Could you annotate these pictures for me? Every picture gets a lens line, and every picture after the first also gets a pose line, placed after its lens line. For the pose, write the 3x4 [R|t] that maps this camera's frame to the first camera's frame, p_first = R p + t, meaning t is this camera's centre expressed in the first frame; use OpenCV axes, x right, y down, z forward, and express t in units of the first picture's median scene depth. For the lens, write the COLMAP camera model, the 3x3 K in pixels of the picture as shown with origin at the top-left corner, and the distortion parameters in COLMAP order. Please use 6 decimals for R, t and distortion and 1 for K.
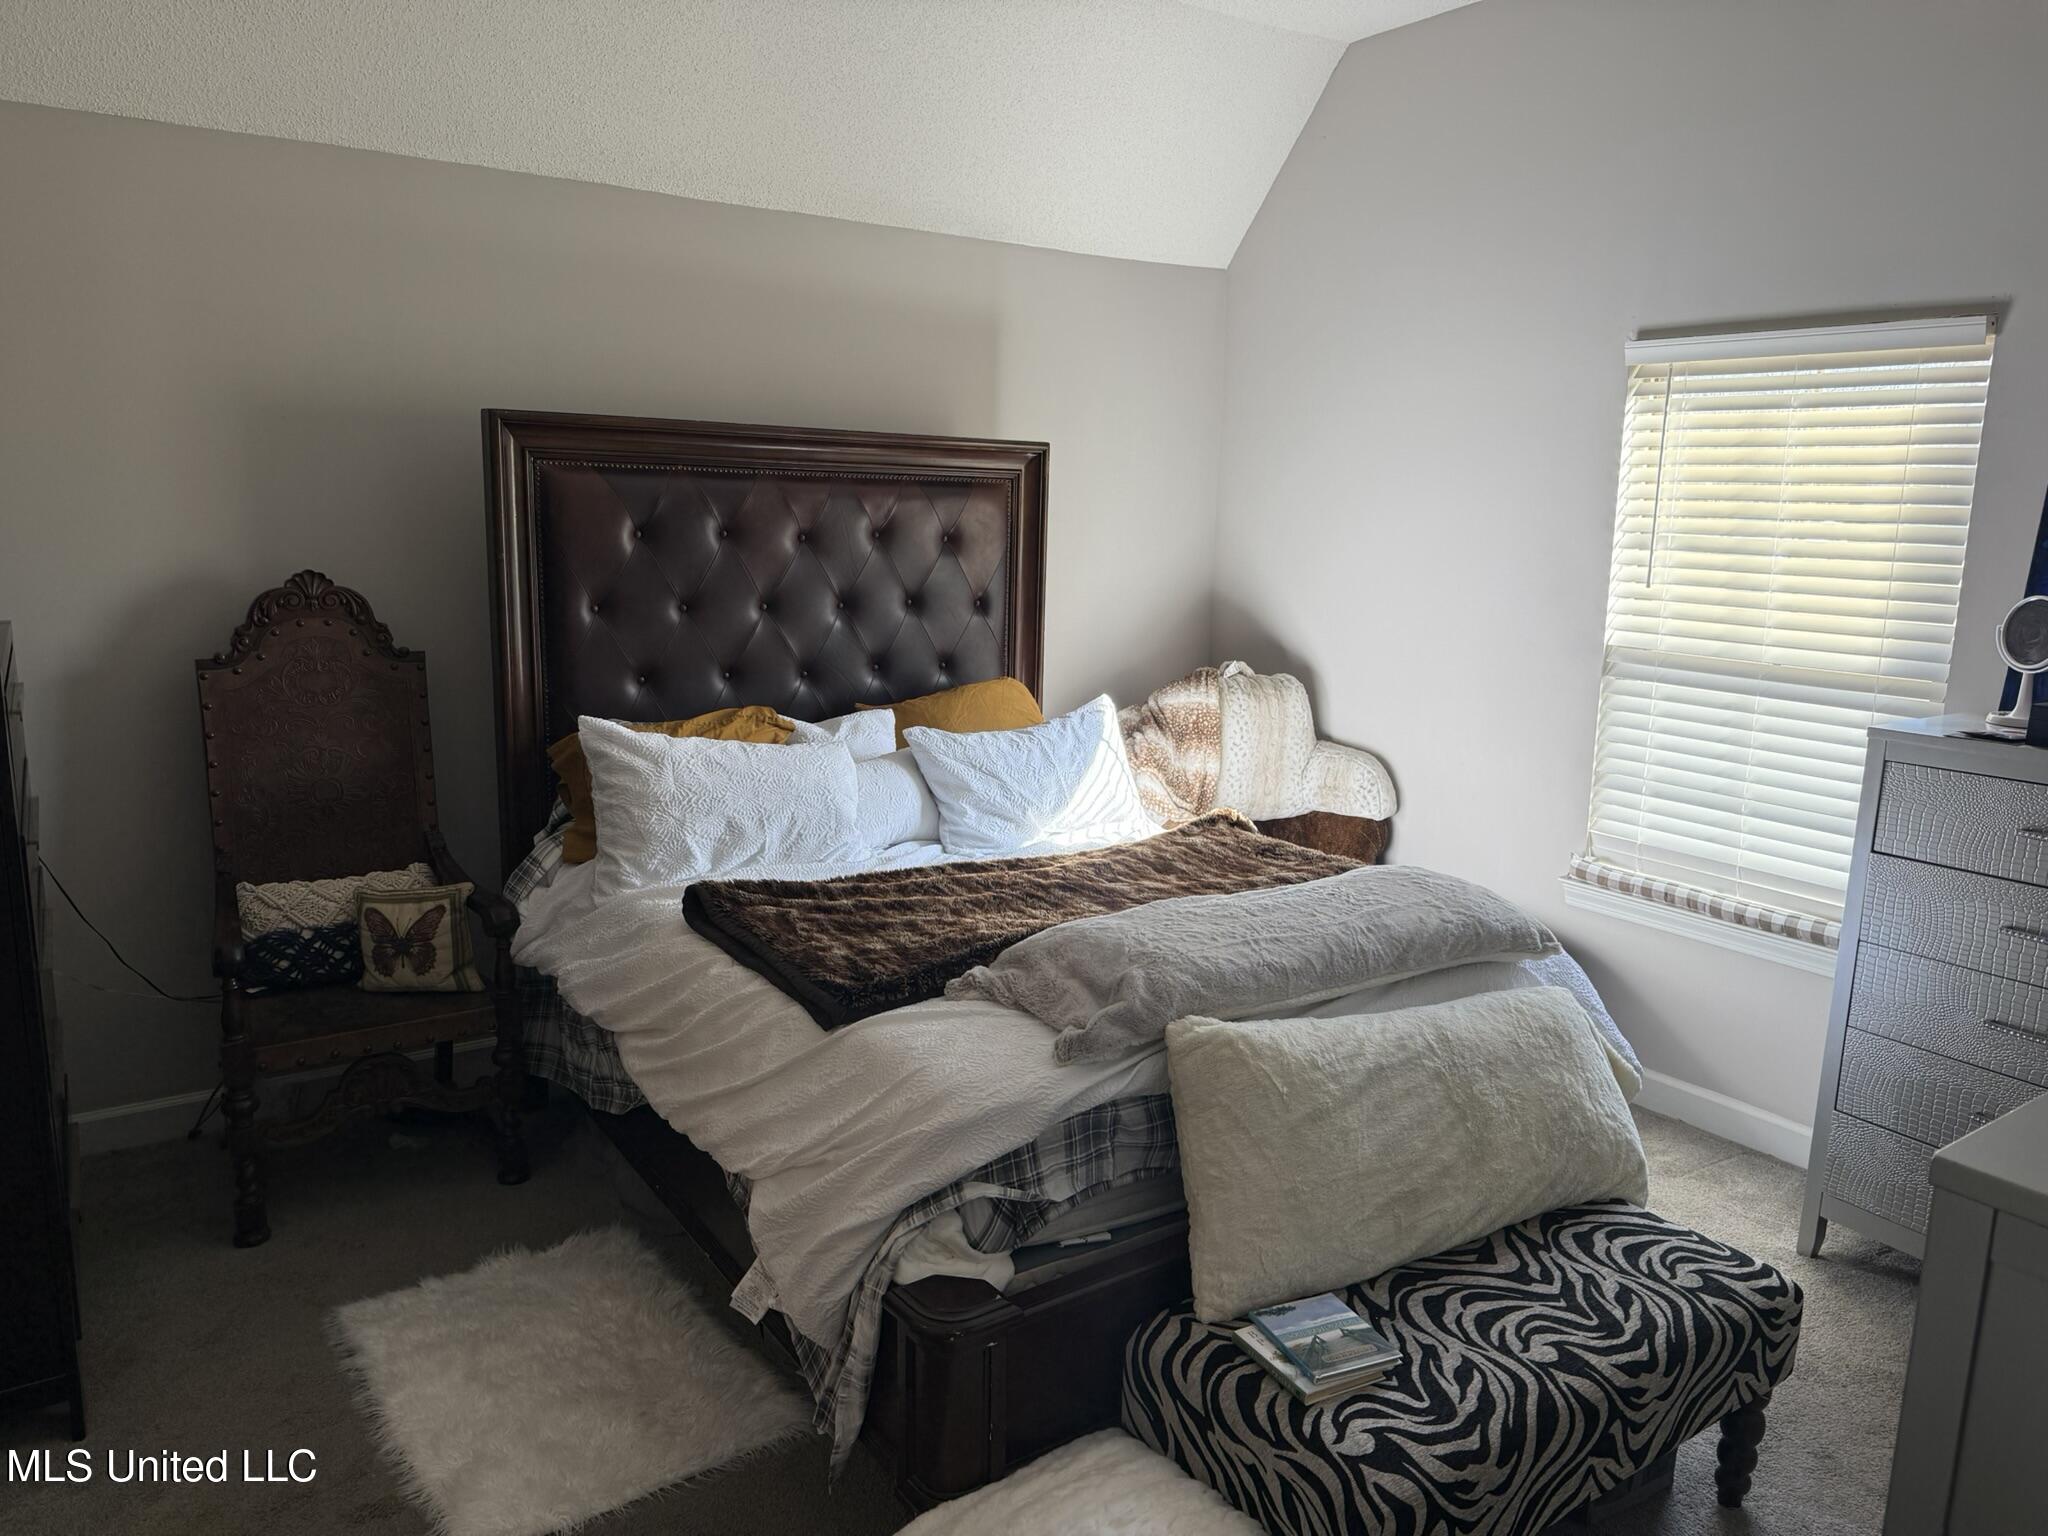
lens RADIAL K [[1442.9, 0, 977.4], [0, 1442.9, 739.7], [0, 0, 1]] dist [0.034281, -0.041646]
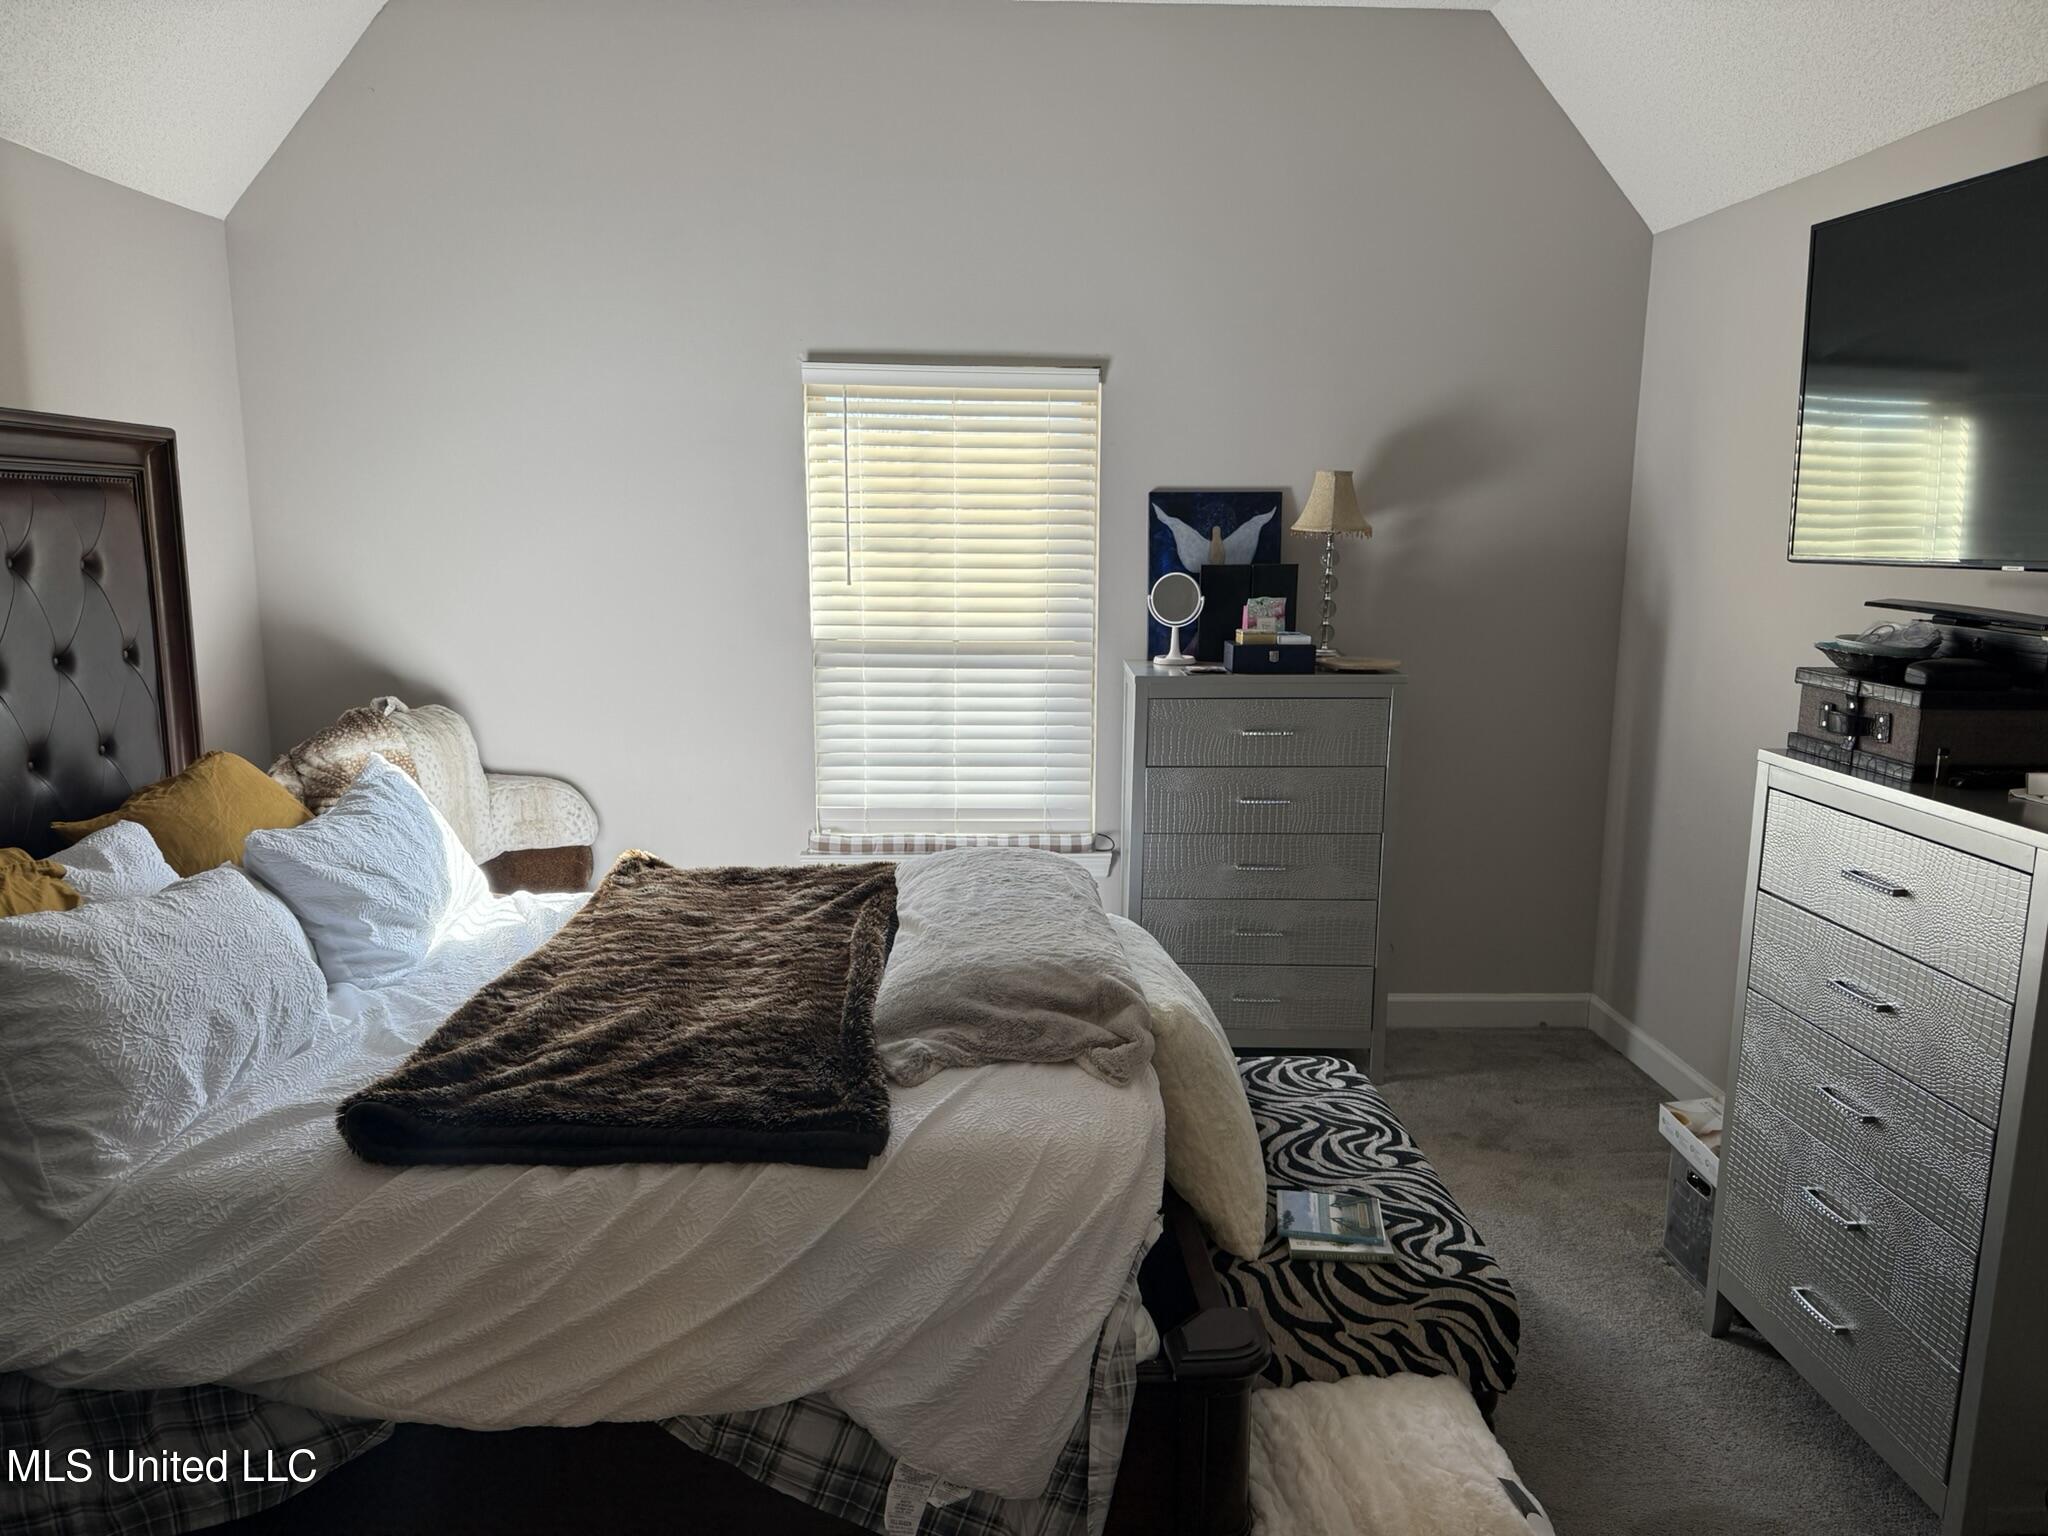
lens RADIAL K [[1442.9, 0, 1028.9], [0, 1442.9, 767.0], [0, 0, 1]] dist [0.034281, -0.041646]
pose [[0.511291, -0.158668, 0.844634, -0.523005], [0.145969, 0.984562, 0.096593, -0.062996], [-0.846921, 0.073903, 0.526558, 0.354961]]
